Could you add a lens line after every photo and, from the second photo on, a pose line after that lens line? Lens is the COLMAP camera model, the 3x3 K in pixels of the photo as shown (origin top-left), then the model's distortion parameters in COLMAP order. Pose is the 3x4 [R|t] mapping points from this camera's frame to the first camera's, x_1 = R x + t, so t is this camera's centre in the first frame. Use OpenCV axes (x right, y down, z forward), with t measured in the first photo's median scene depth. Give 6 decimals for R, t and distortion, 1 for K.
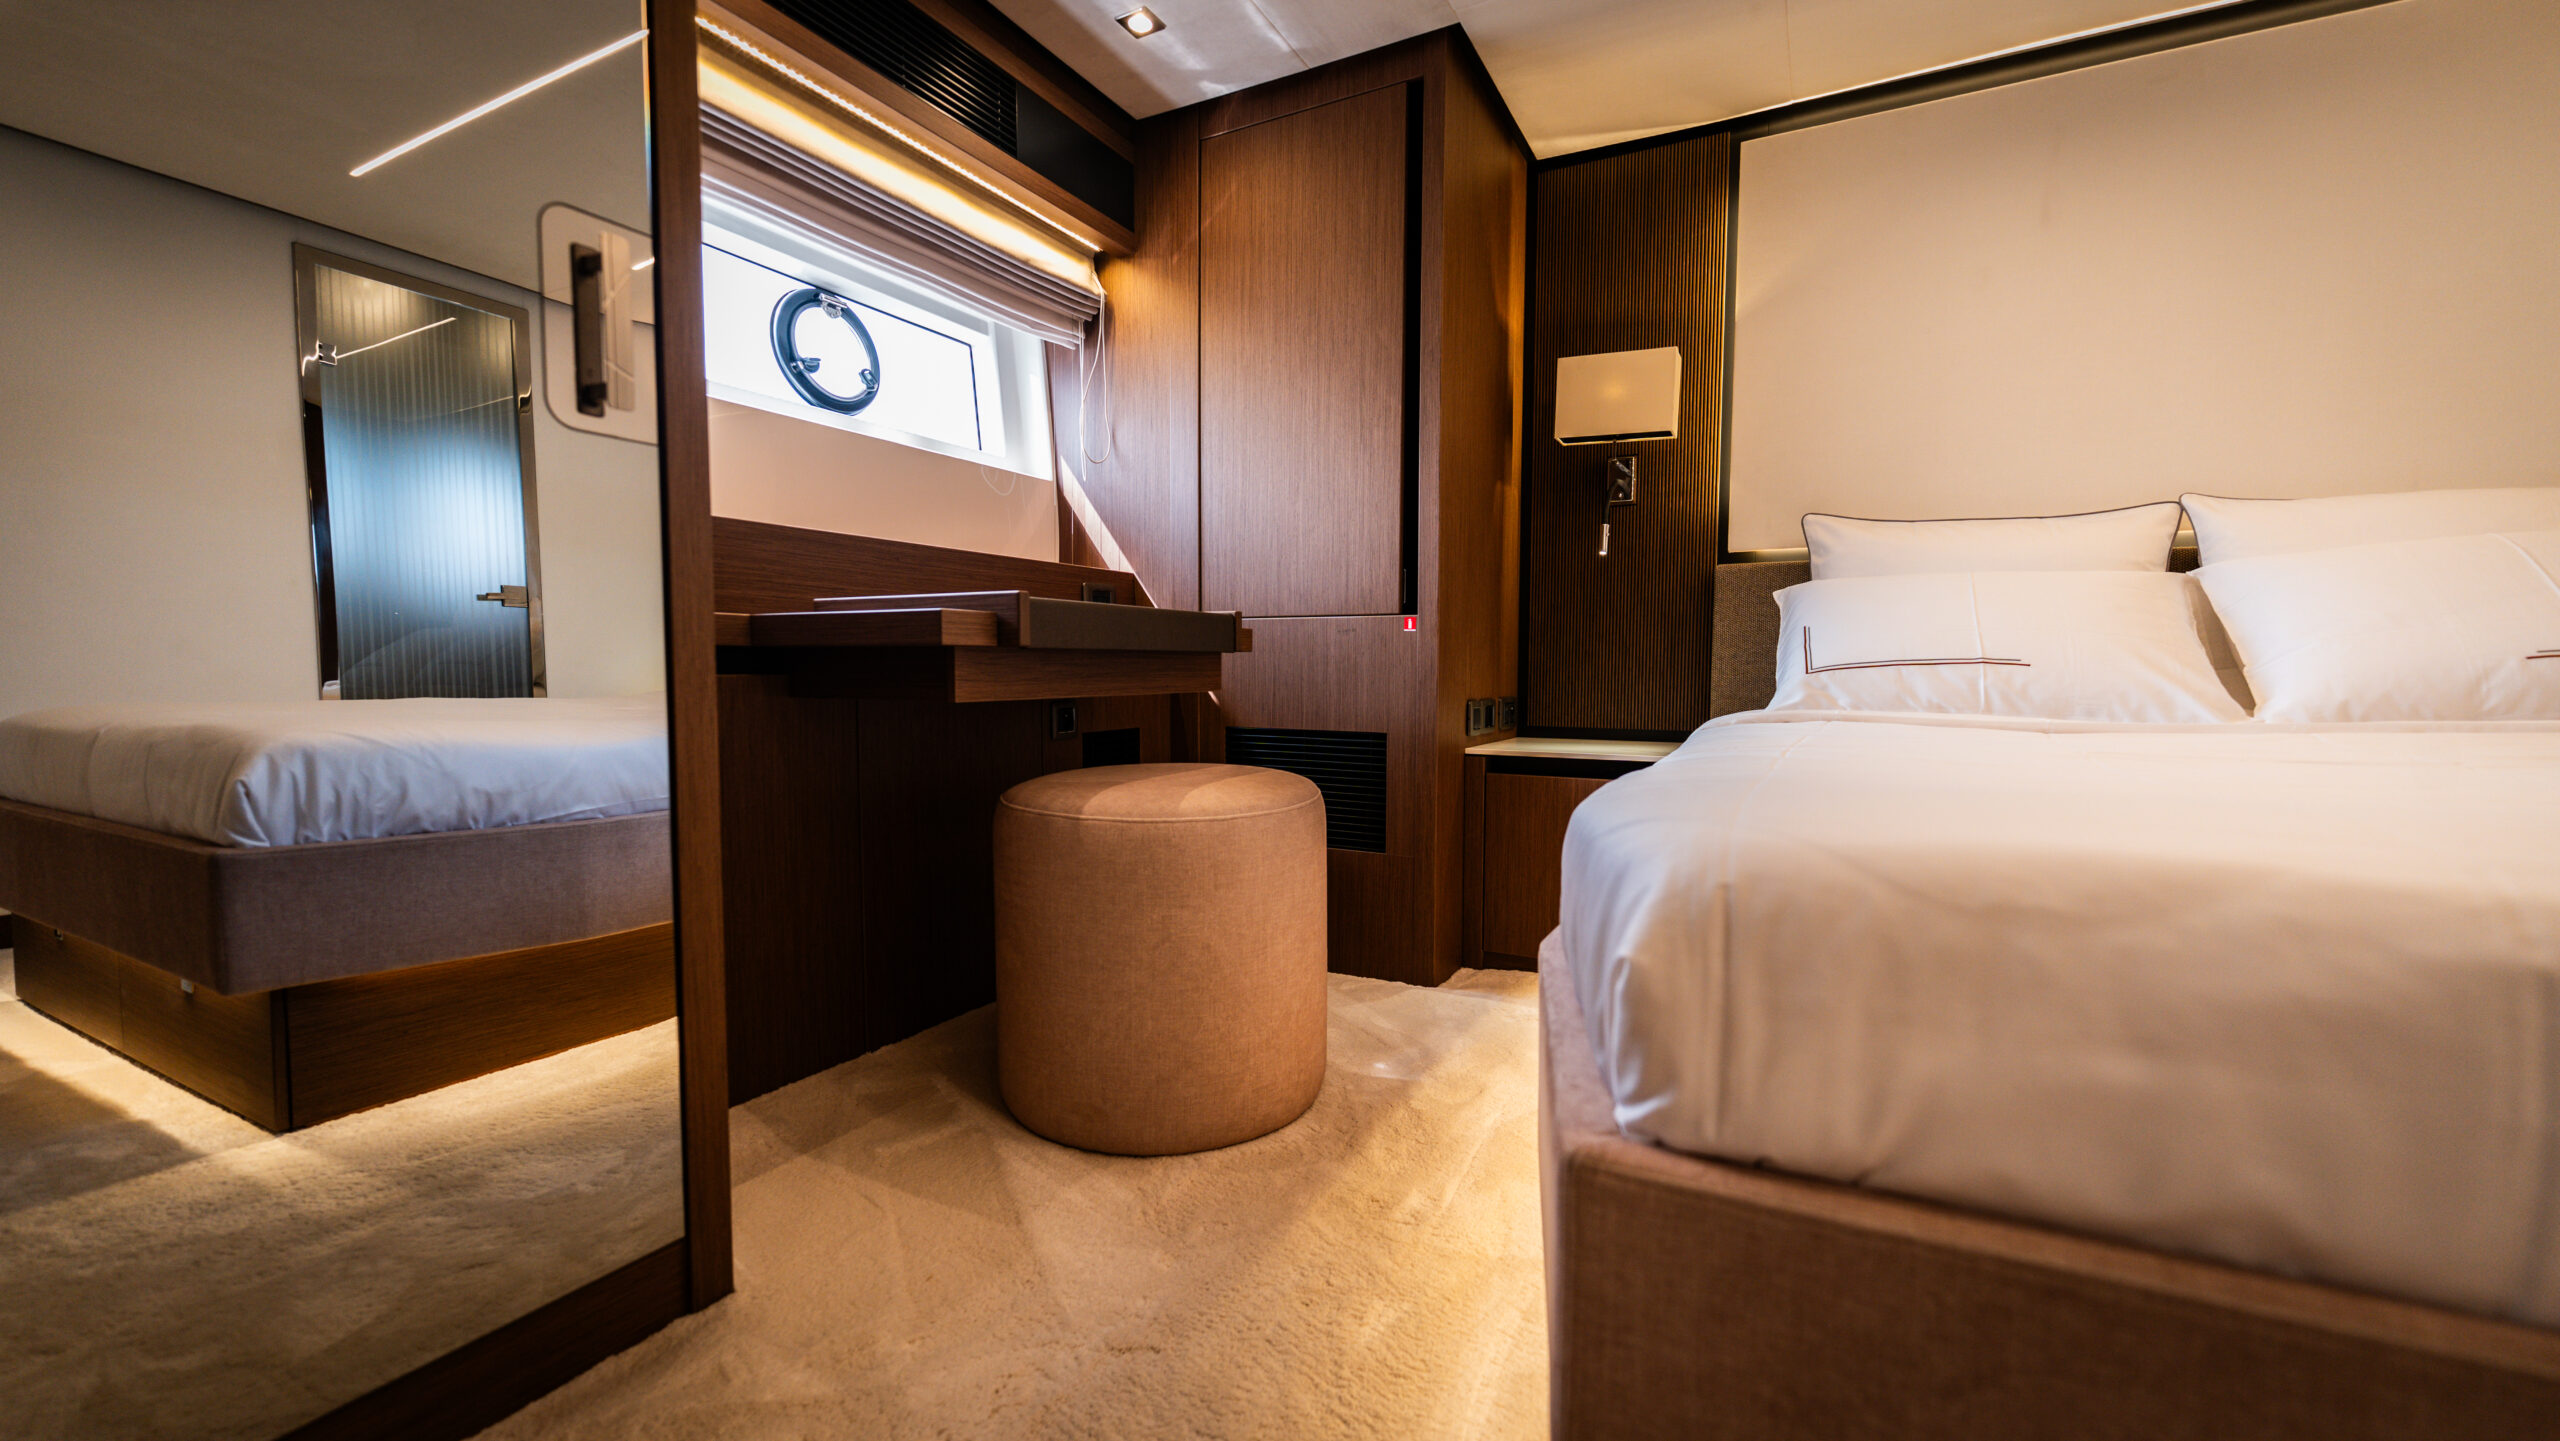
lens RADIAL K [[1013.8, 0, 1278.9], [0, 1013.8, 733.1], [0, 0, 1]] dist [-0.001168, -0.000359]
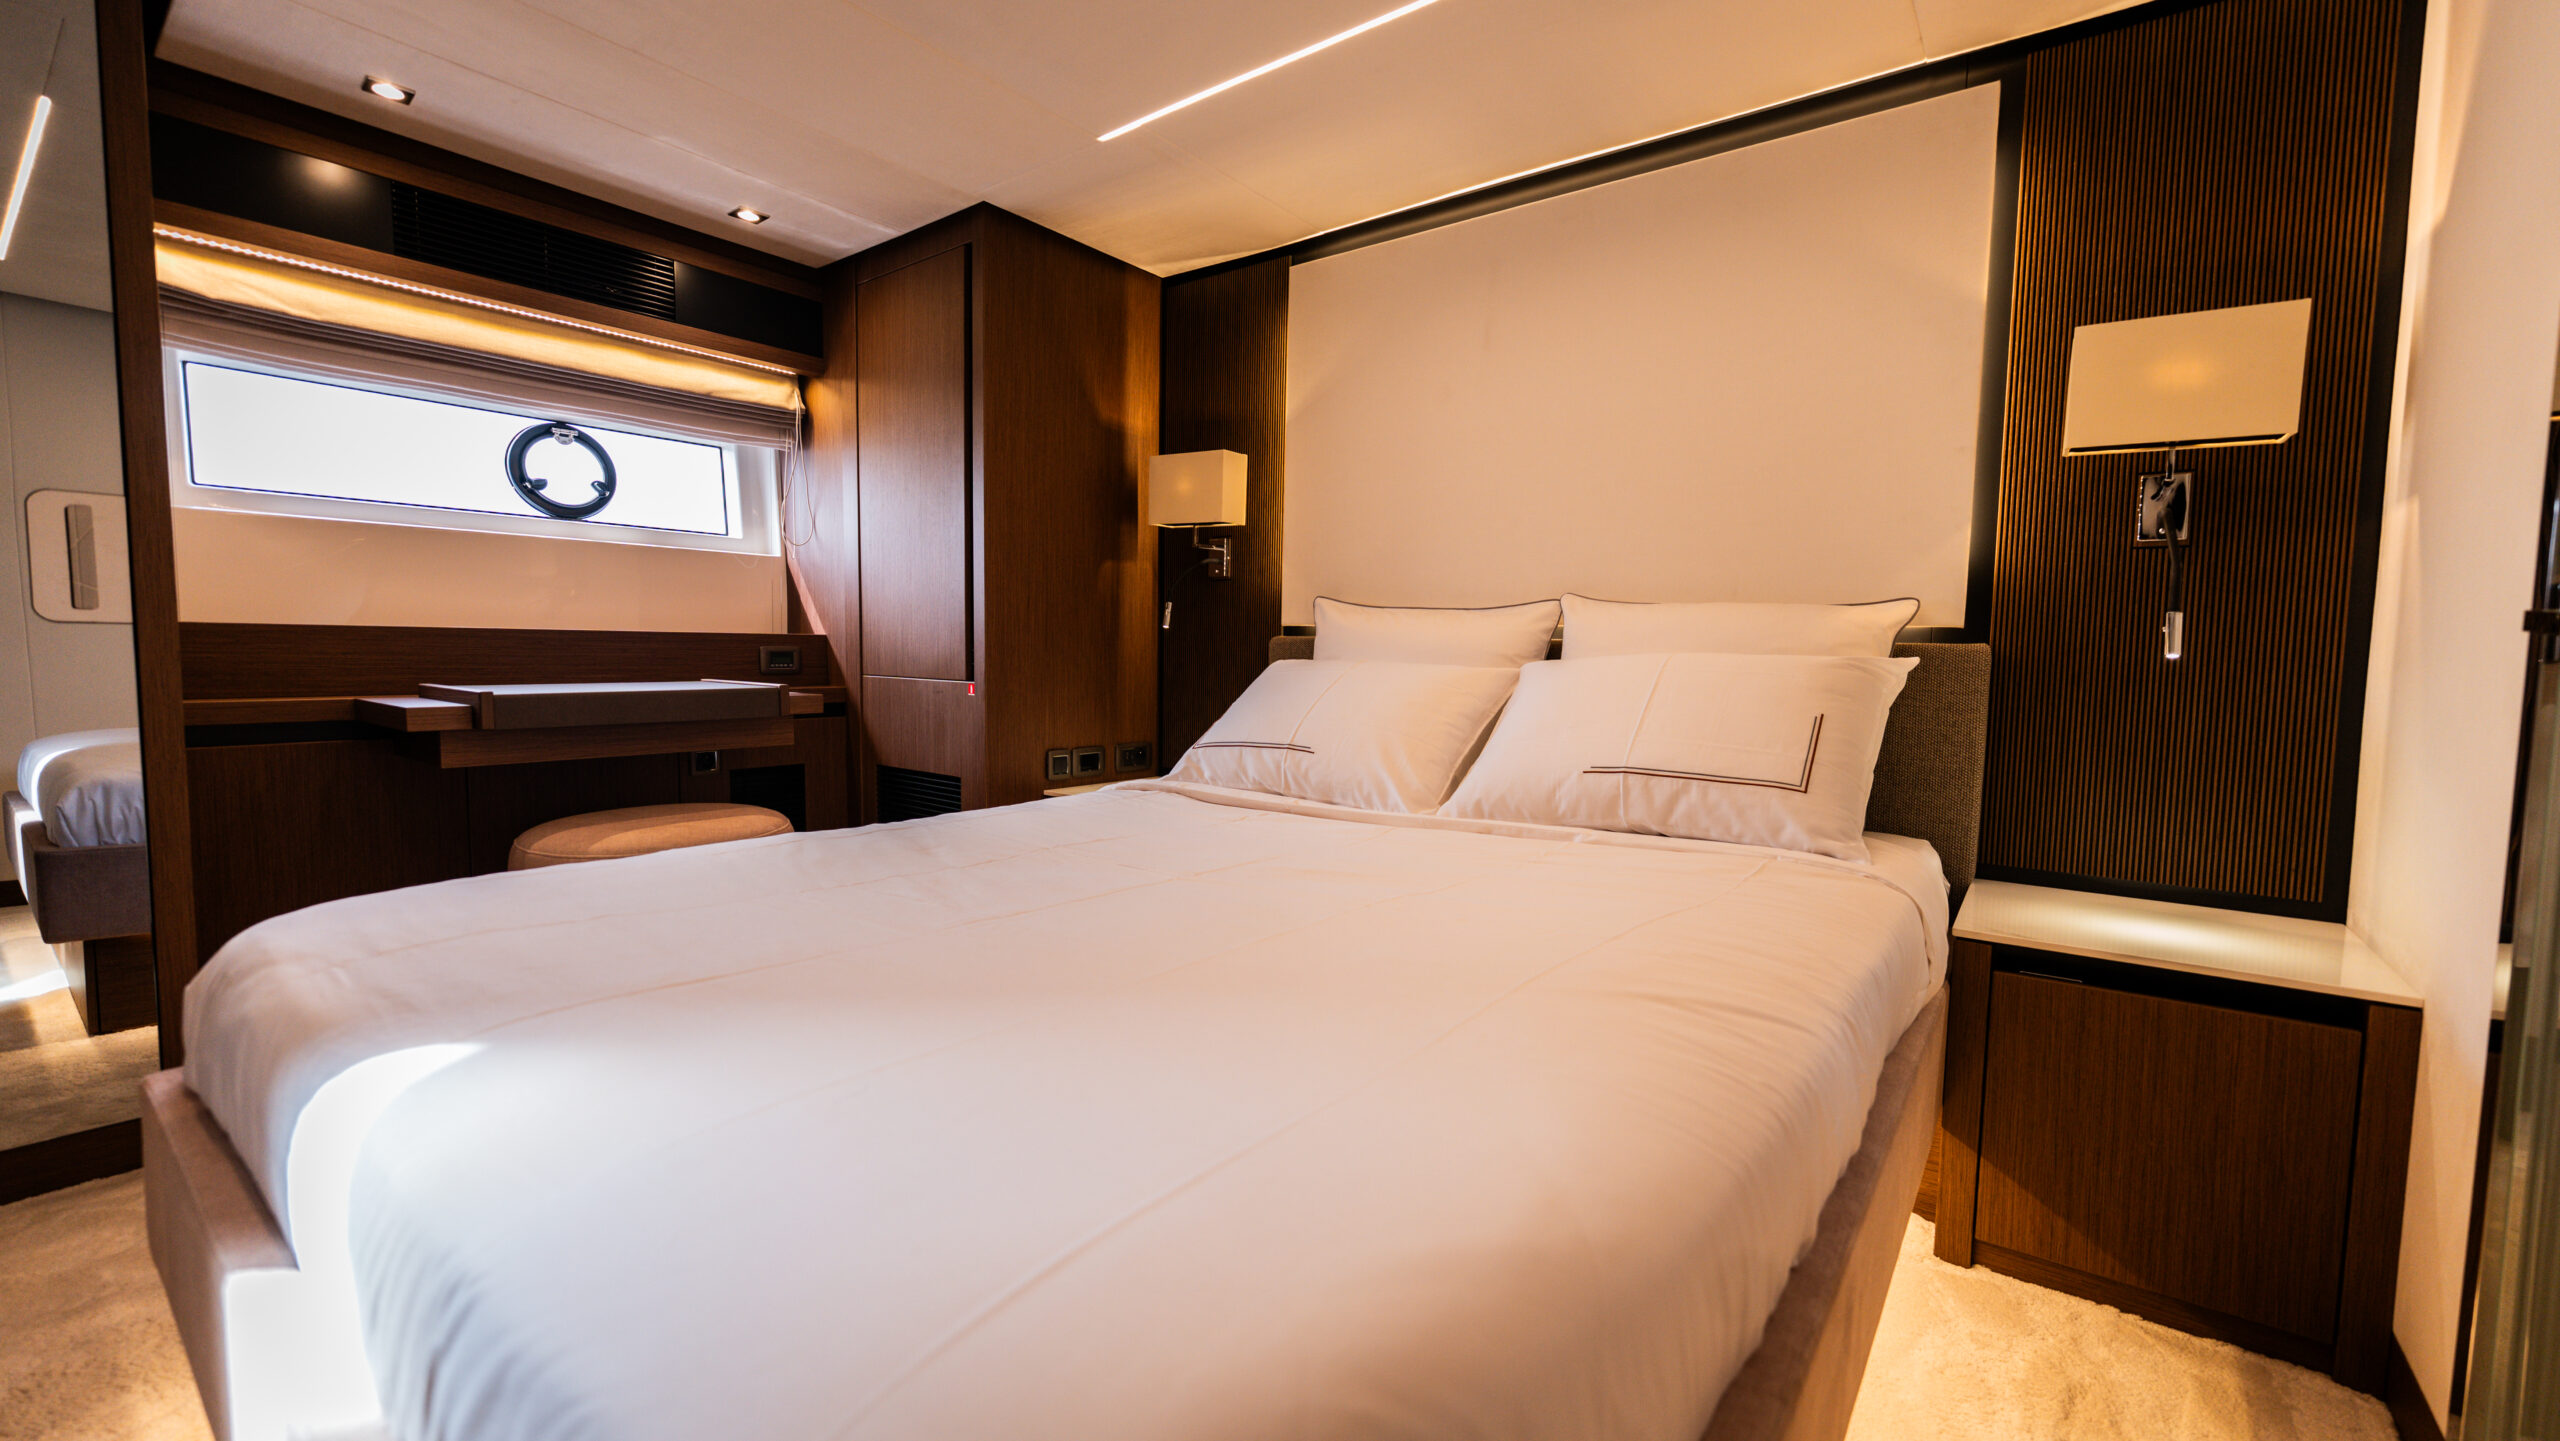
lens RADIAL K [[1026.7, 0, 1280.0], [0, 1026.7, 720.5], [0, 0, 1]] dist [-0.001535, -0.000366]
pose [[0.986760, 0.022779, -0.160582, 0.858481], [-0.022805, 0.999739, 0.001679, -0.101466], [0.160578, 0.002005, 0.987021, -0.184198]]
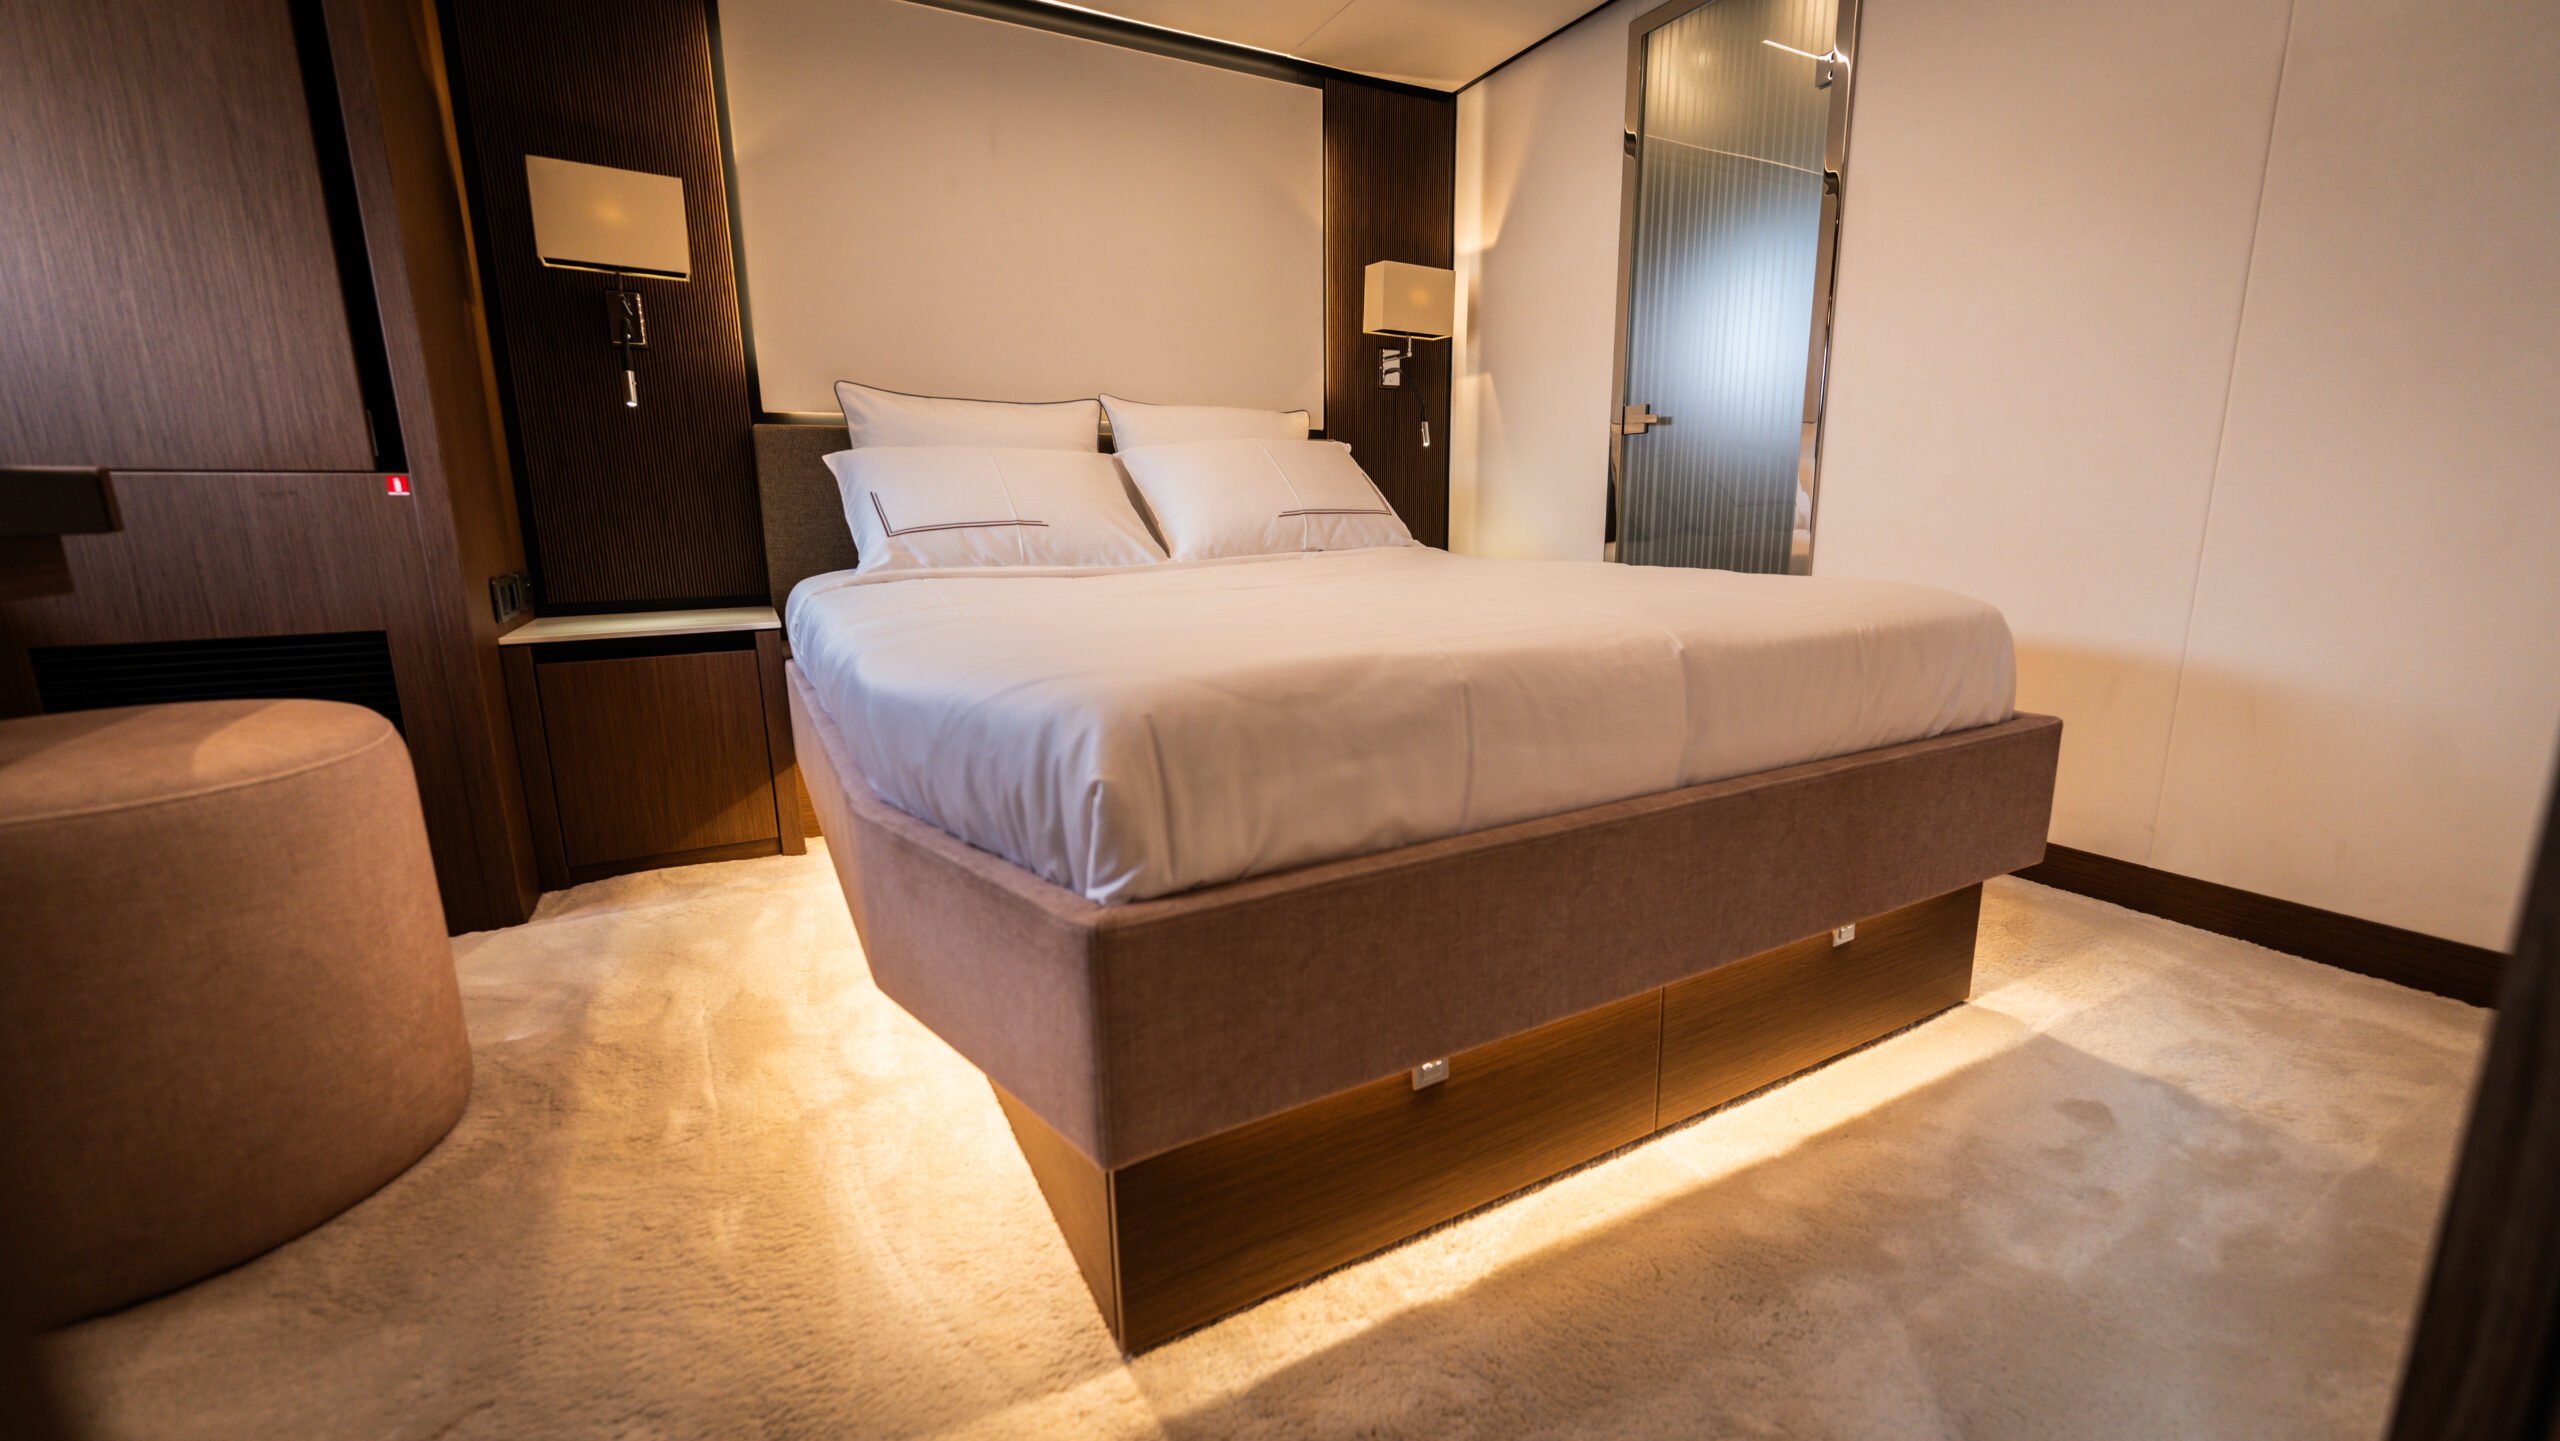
lens RADIAL K [[1013.8, 0, 1278.9], [0, 1013.8, 733.1], [0, 0, 1]] dist [-0.001168, -0.000359]
pose [[0.551197, -0.191848, 0.812020, -0.200778], [0.068416, 0.980322, 0.185170, -0.025122], [-0.831566, -0.046510, 0.553476, 0.014391]]
